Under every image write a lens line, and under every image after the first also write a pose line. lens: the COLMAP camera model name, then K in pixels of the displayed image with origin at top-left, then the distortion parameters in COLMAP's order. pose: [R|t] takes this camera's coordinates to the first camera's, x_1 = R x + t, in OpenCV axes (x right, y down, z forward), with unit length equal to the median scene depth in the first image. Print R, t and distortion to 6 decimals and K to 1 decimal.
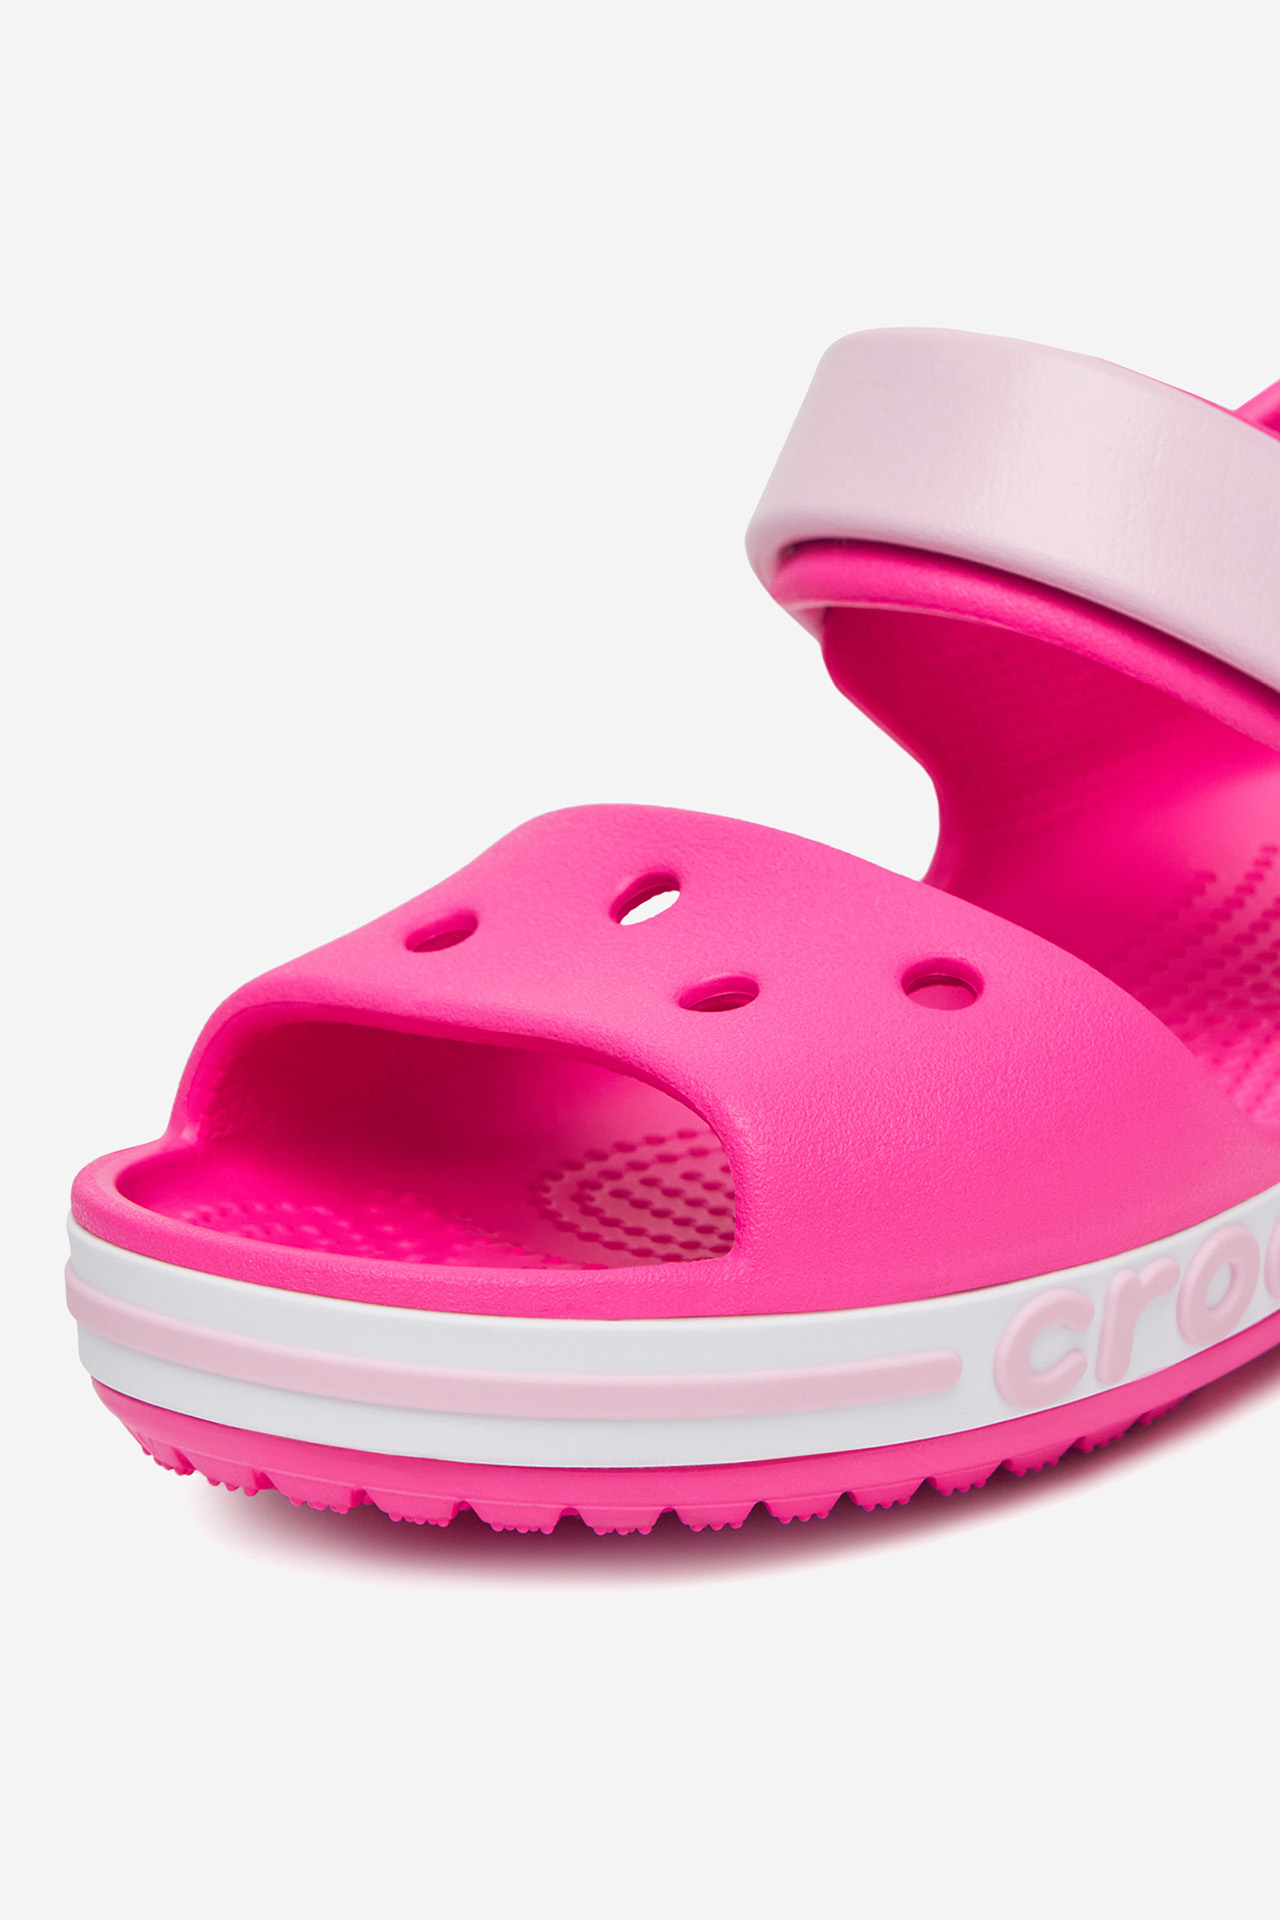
lens RADIAL K [[5780.6, 0, 640.0], [0, 5780.6, 960.0], [0, 0, 1]] dist [-0.190903, -0.347429]
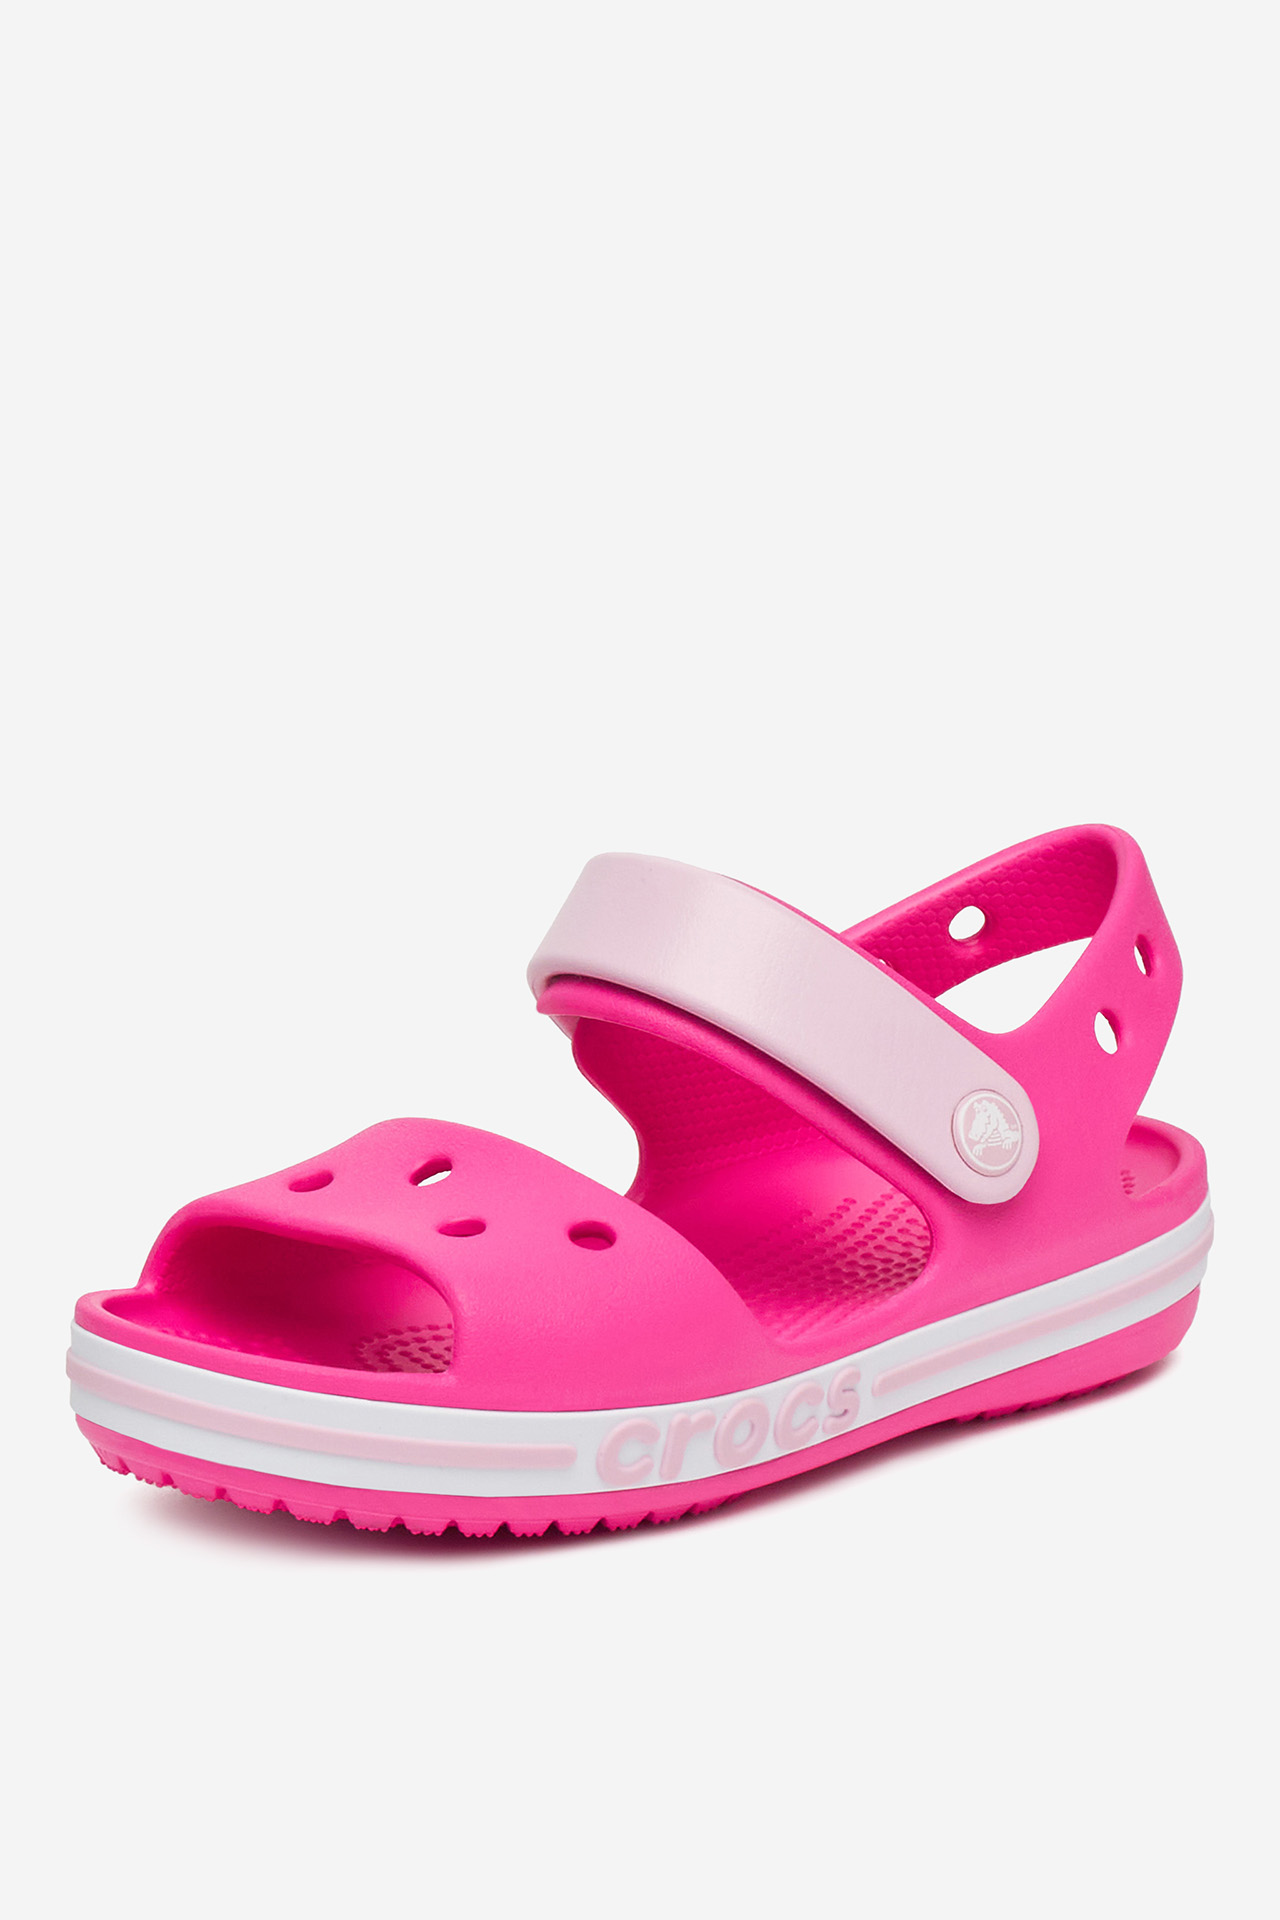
lens RADIAL K [[4428.0, 0, 640.0], [0, 4428.0, 960.0], [0, 0, 1]] dist [-0.016574, -7.709442]
pose [[0.994616, 0.102960, 0.011774, 0.039713], [-0.101672, 0.991481, -0.081409, 0.026776], [-0.020055, 0.079774, 0.996611, -0.297119]]
